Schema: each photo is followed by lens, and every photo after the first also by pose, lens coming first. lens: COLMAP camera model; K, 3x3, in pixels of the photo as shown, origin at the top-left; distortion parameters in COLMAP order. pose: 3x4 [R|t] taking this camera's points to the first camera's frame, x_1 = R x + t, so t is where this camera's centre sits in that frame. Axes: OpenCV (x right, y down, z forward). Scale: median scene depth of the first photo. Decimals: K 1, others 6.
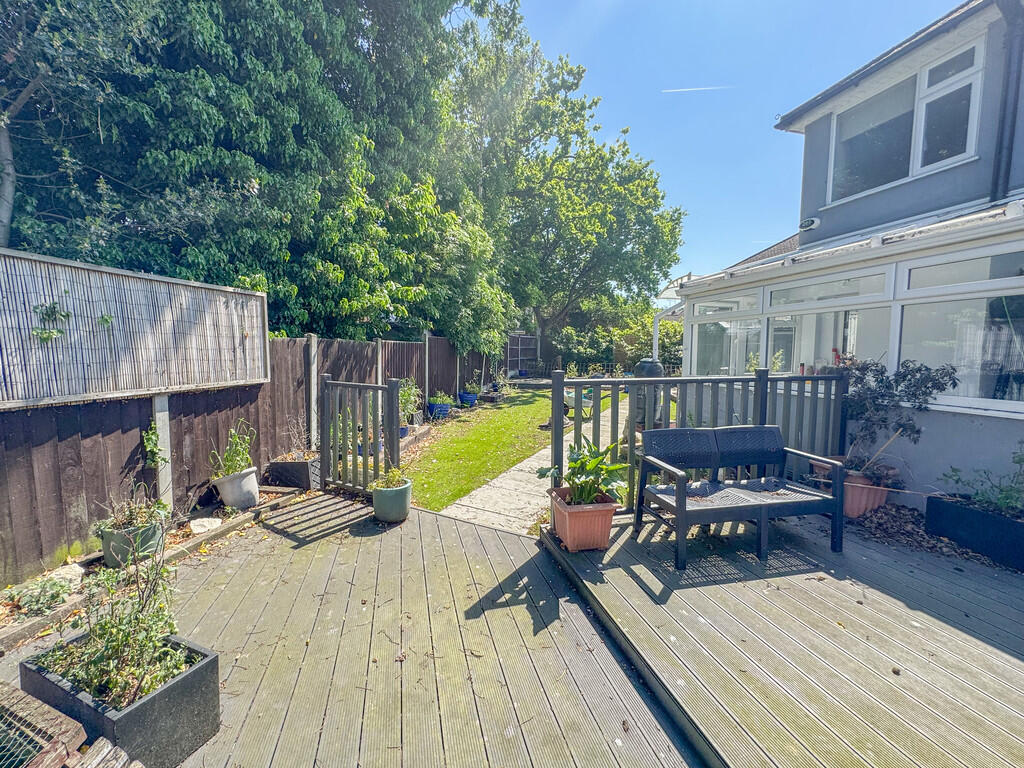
lens RADIAL K [[417.9, 0, 506.7], [0, 417.9, 390.0], [0, 0, 1]] dist [-0.003368, 0.000399]
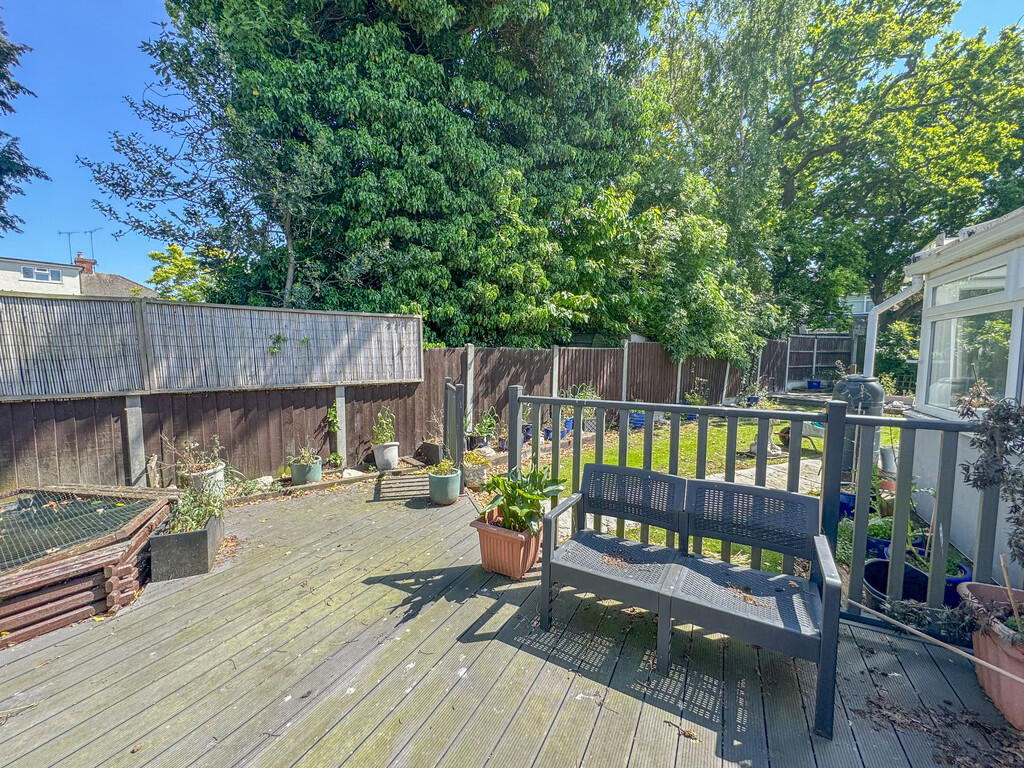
lens RADIAL K [[417.9, 0, 494.3], [0, 417.9, 388.9], [0, 0, 1]] dist [-0.003368, 0.000399]
pose [[0.736052, 0.061797, -0.674098, 0.599402], [-0.066683, 0.997600, 0.018643, -0.042738], [0.673632, 0.031229, 0.738407, 0.201461]]
